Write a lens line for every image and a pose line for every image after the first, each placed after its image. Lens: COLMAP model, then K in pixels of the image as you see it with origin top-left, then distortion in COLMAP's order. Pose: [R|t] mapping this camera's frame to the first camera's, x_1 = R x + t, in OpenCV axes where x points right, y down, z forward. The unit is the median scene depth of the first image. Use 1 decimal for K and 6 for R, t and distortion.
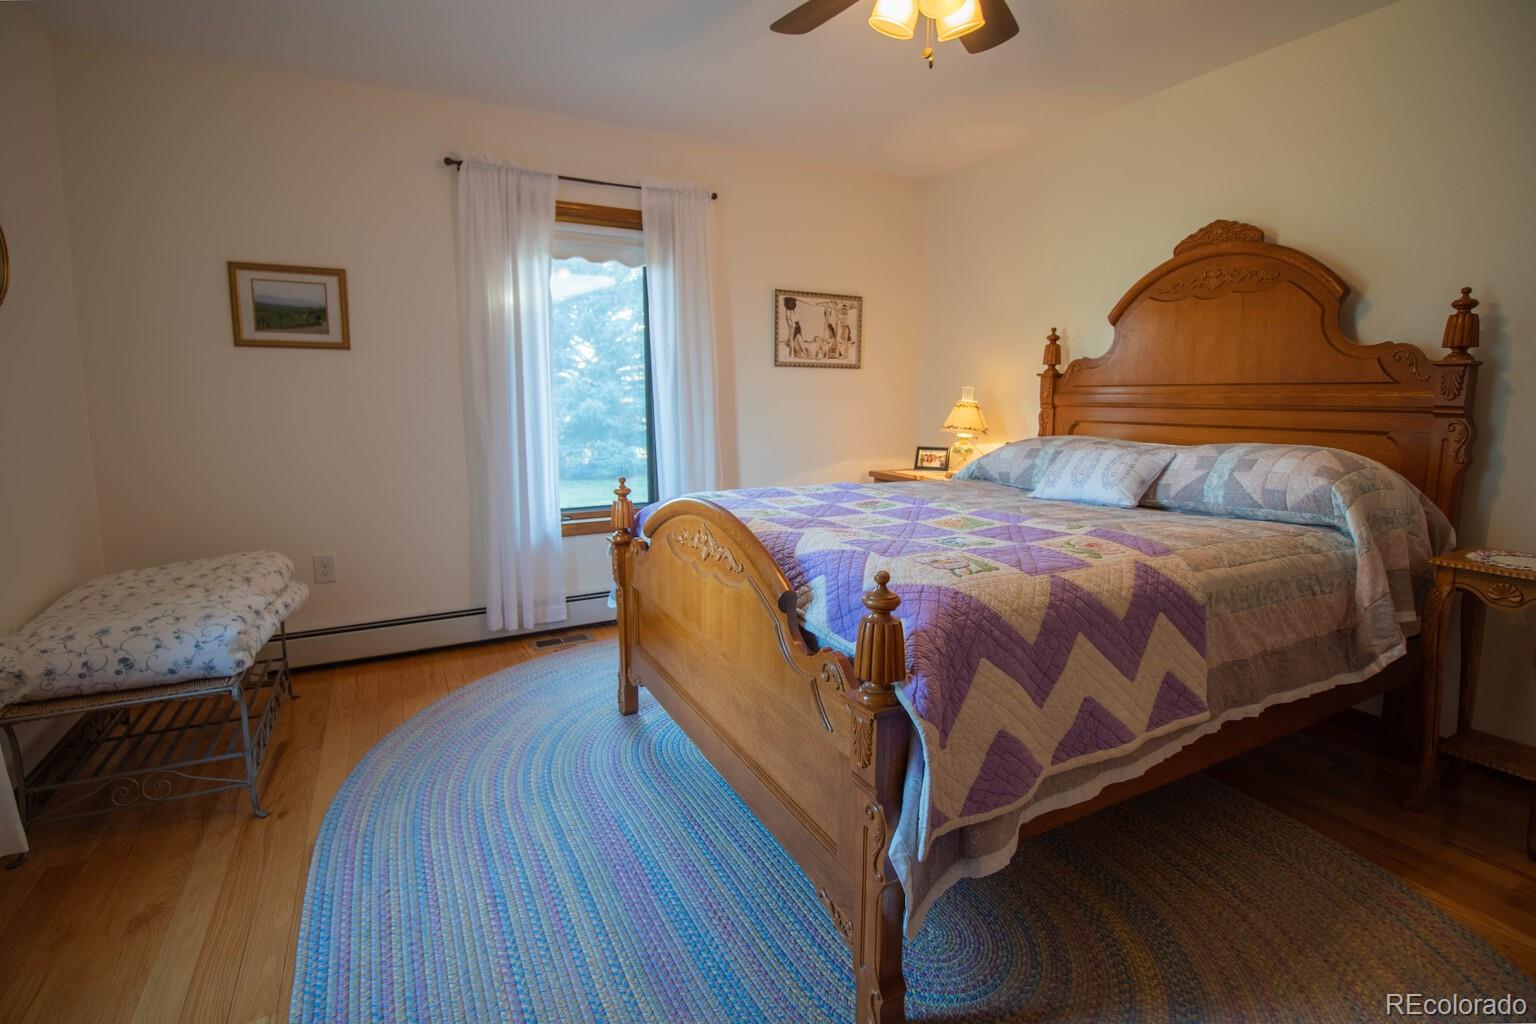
lens RADIAL K [[724.7, 0, 763.8], [0, 724.7, 494.0], [0, 0, 1]] dist [-0.000221, -0.012480]
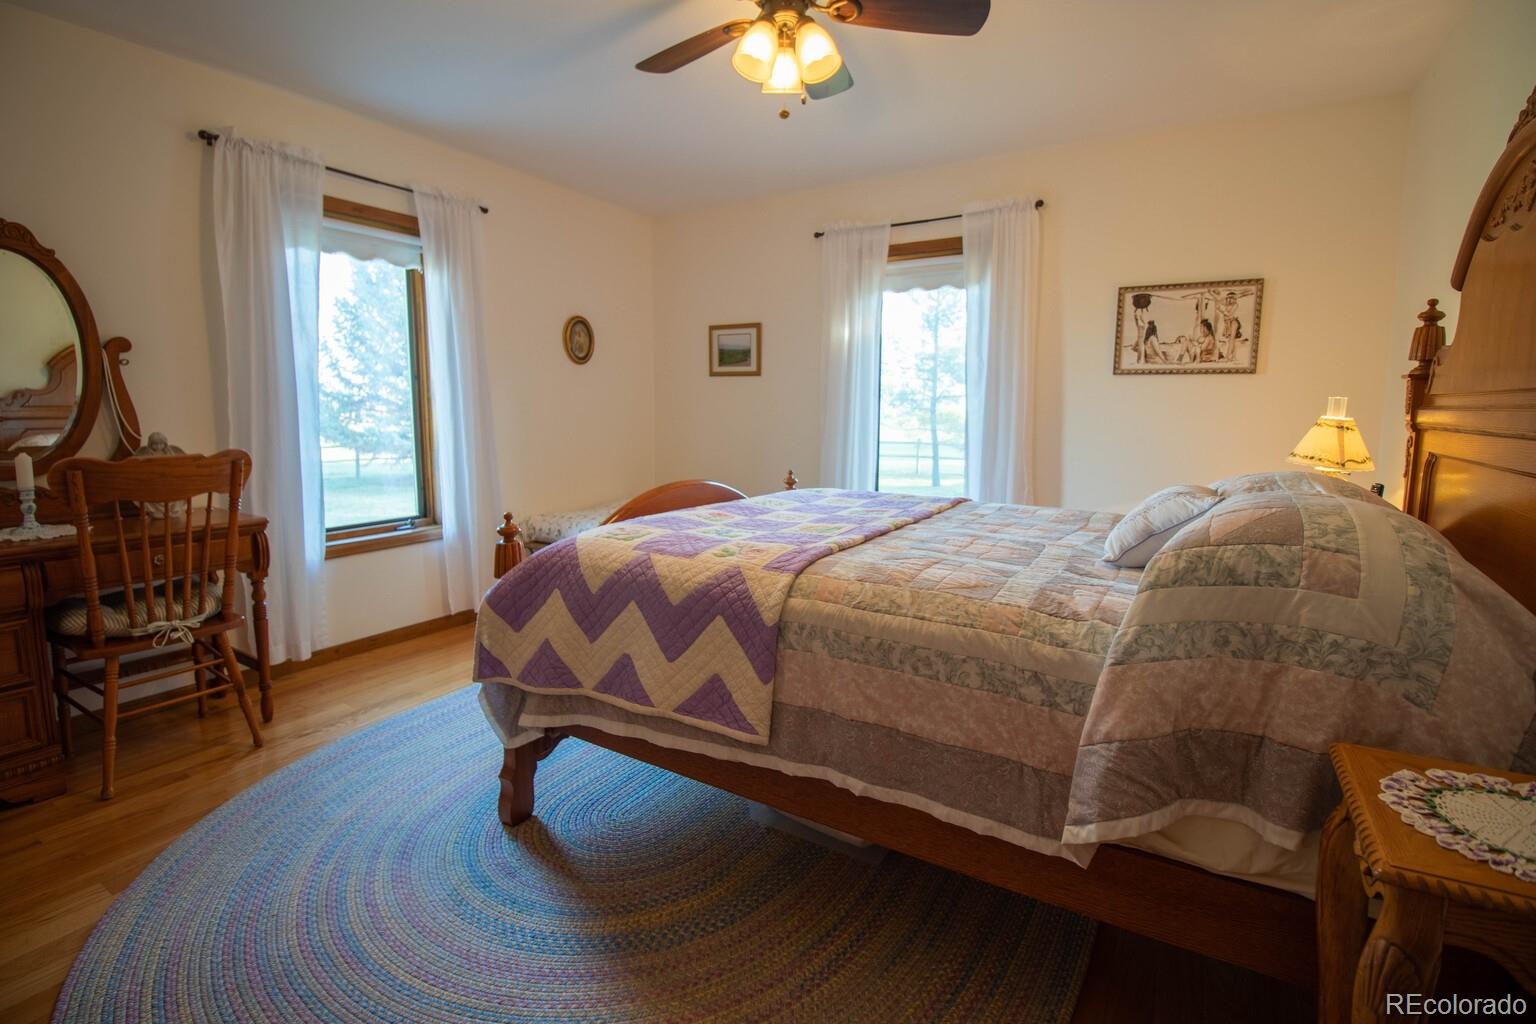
lens RADIAL K [[724.7, 0, 763.8], [0, 724.7, 494.0], [0, 0, 1]] dist [-0.000221, -0.012480]
pose [[0.497593, 0.107117, -0.860771, 0.646712], [-0.121093, 0.991207, 0.053348, -0.032231], [0.858916, 0.077688, 0.506189, 0.228196]]
